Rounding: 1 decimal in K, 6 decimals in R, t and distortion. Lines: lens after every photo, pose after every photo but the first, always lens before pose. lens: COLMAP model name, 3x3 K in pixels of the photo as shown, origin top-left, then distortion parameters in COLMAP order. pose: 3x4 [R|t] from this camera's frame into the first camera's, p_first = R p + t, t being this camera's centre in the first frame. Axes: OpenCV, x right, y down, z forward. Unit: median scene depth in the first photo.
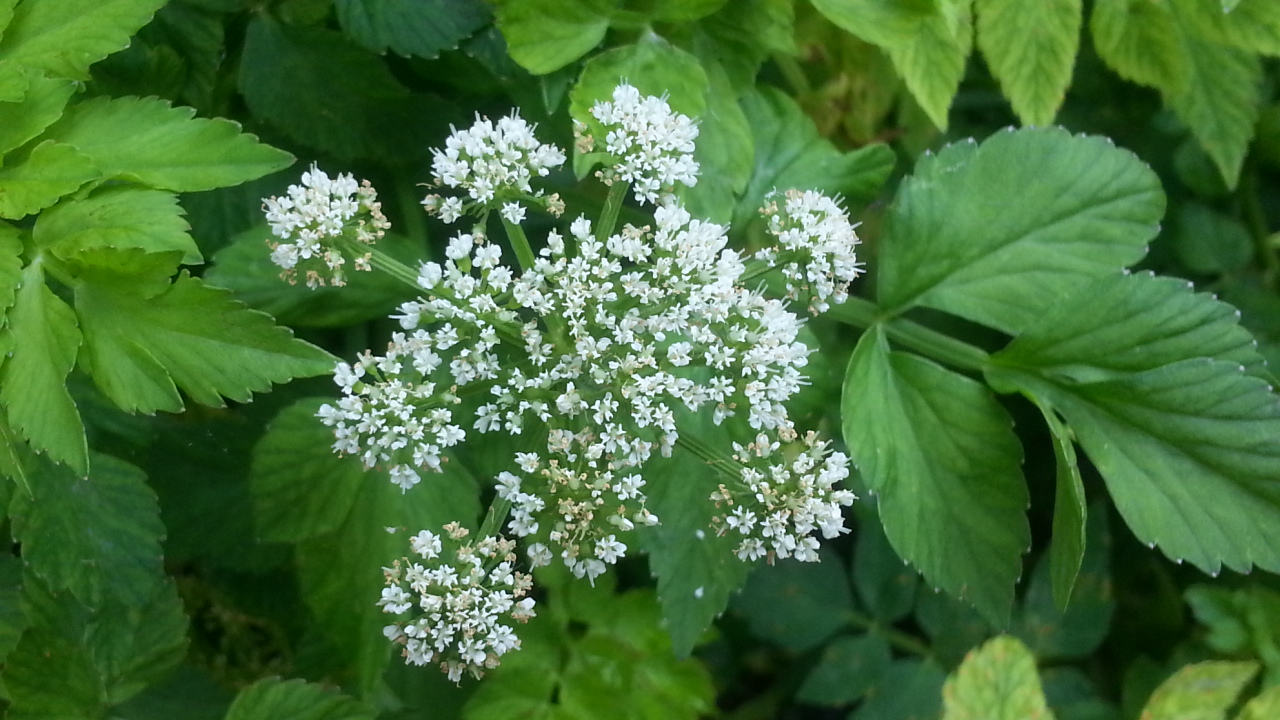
lens RADIAL K [[893.9, 0, 639.1], [0, 893.9, 363.9], [0, 0, 1]] dist [-0.003698, 0.011721]
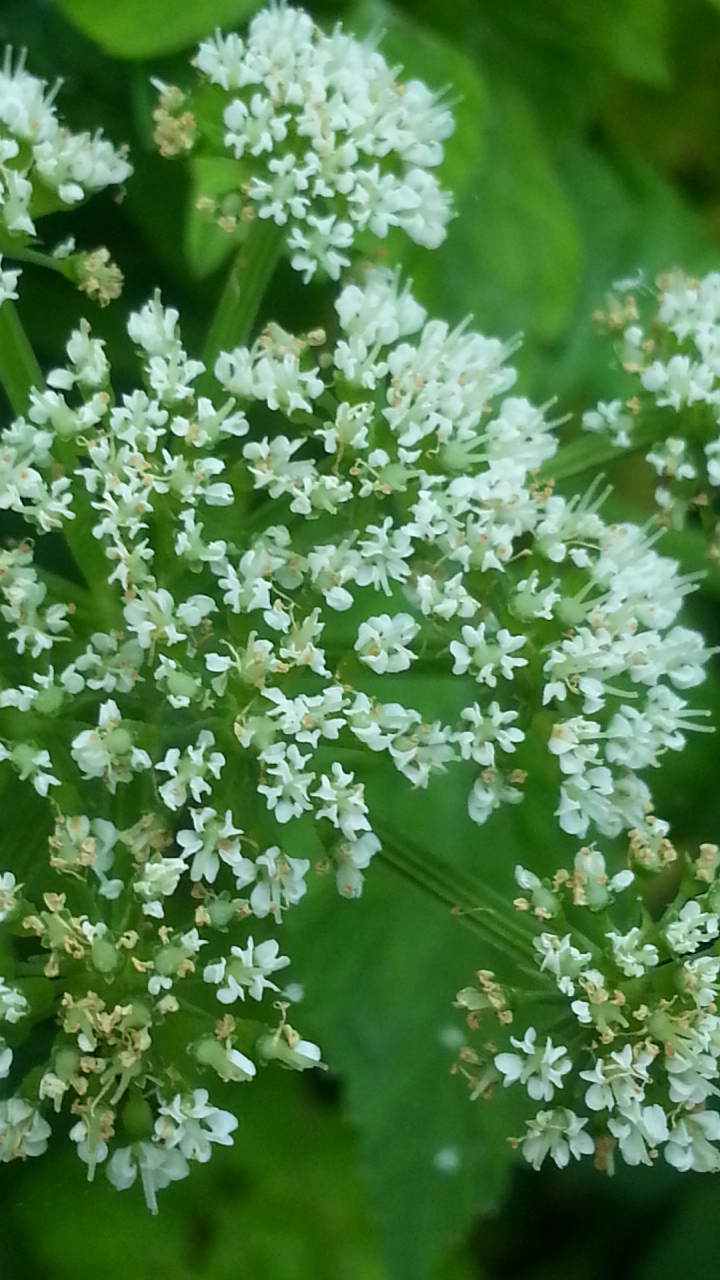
lens RADIAL K [[893.9, 0, 359.8], [0, 893.9, 636.8], [0, 0, 1]] dist [-0.003698, 0.011721]
pose [[0.993628, 0.032377, -0.107962, 0.076588], [-0.040053, 0.996763, -0.069711, 0.015067], [0.105356, 0.073591, 0.991708, 0.595885]]
